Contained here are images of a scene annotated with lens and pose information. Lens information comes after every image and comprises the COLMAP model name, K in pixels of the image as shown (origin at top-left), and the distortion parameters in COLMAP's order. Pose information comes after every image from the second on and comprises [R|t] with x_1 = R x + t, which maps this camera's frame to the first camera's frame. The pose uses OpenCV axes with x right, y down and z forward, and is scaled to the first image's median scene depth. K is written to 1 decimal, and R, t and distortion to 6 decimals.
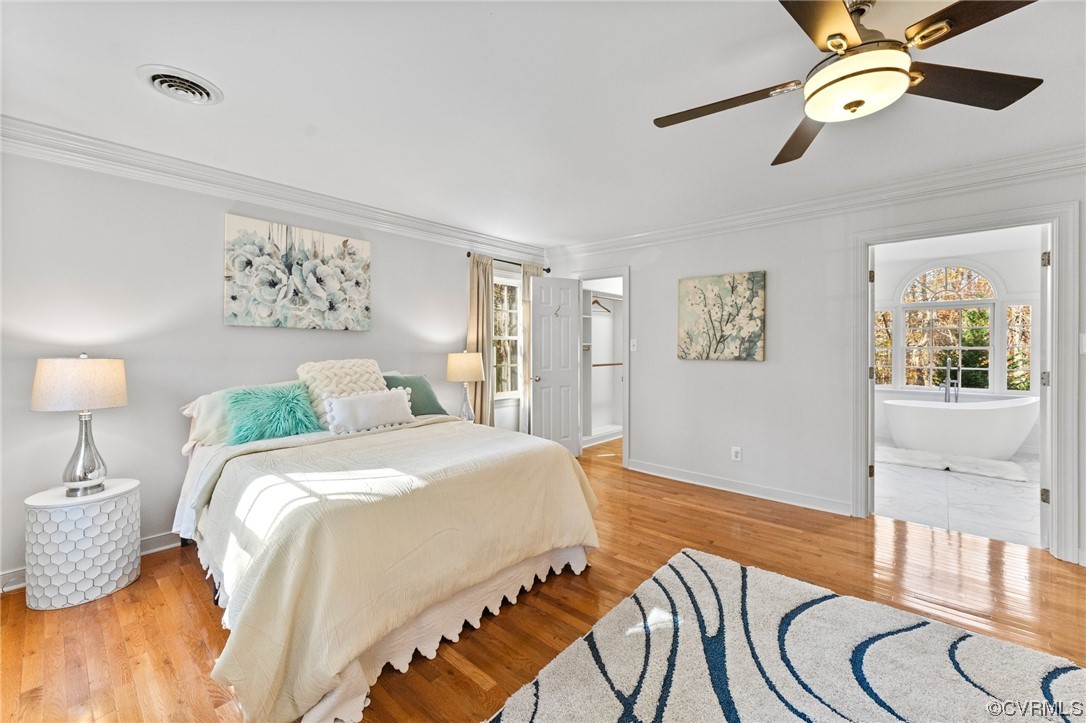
lens RADIAL K [[443.5, 0, 543.4], [0, 443.5, 349.5], [0, 0, 1]] dist [0.003236, -0.000713]
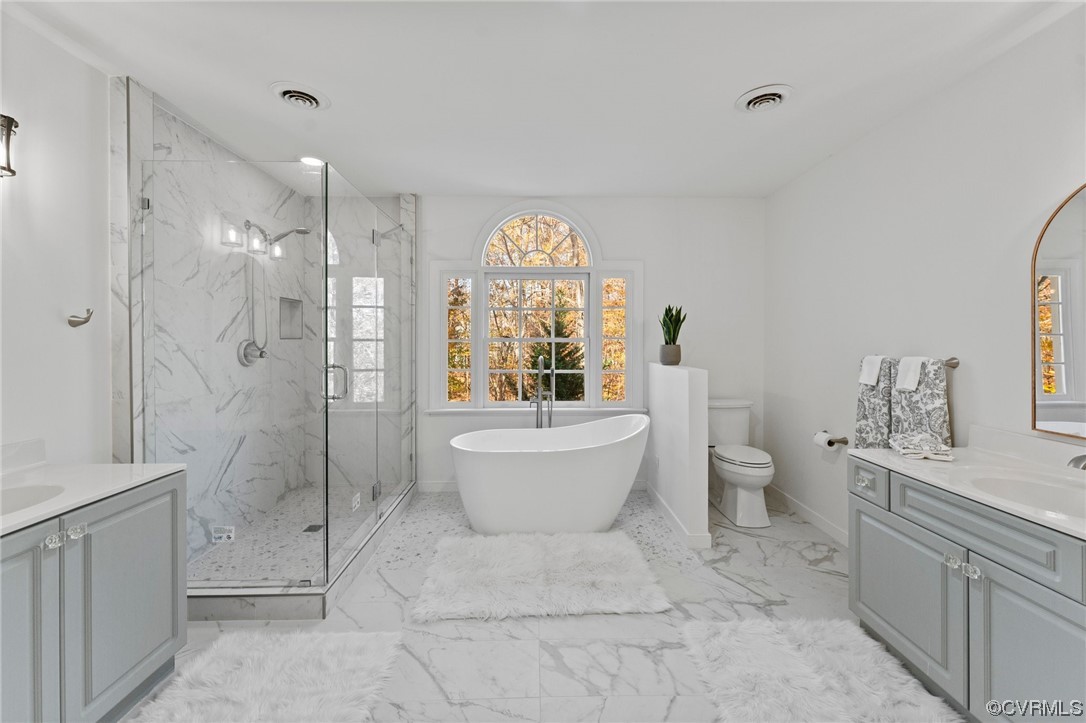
lens RADIAL K [[443.5, 0, 543.0], [0, 443.5, 340.7], [0, 0, 1]] dist [0.003236, -0.000713]
pose [[0.733261, -0.002123, 0.679944, 0.487287], [0.004966, 0.999985, -0.002234, -0.001281], [-0.679929, 0.005014, 0.733261, 0.537124]]
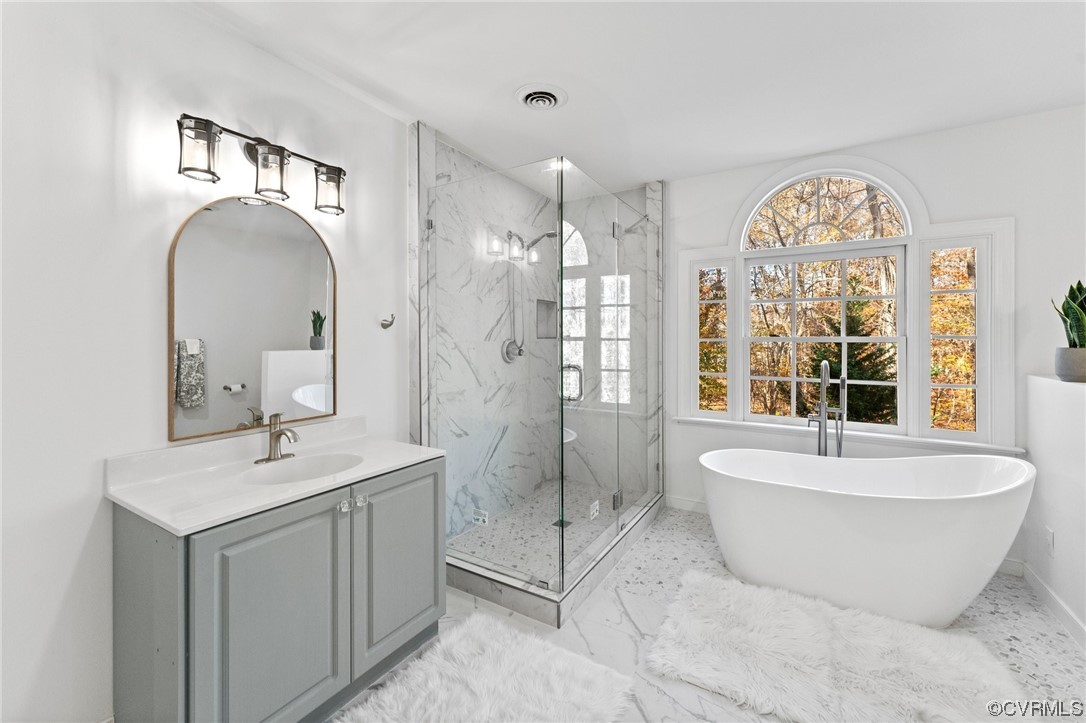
lens RADIAL K [[443.5, 0, 543.9], [0, 443.5, 336.7], [0, 0, 1]] dist [0.003236, -0.000713]
pose [[0.984393, 0.000688, 0.175985, 0.529156], [0.001384, 0.999931, -0.011652, -0.001435], [-0.175981, 0.011714, 0.984324, 0.580801]]
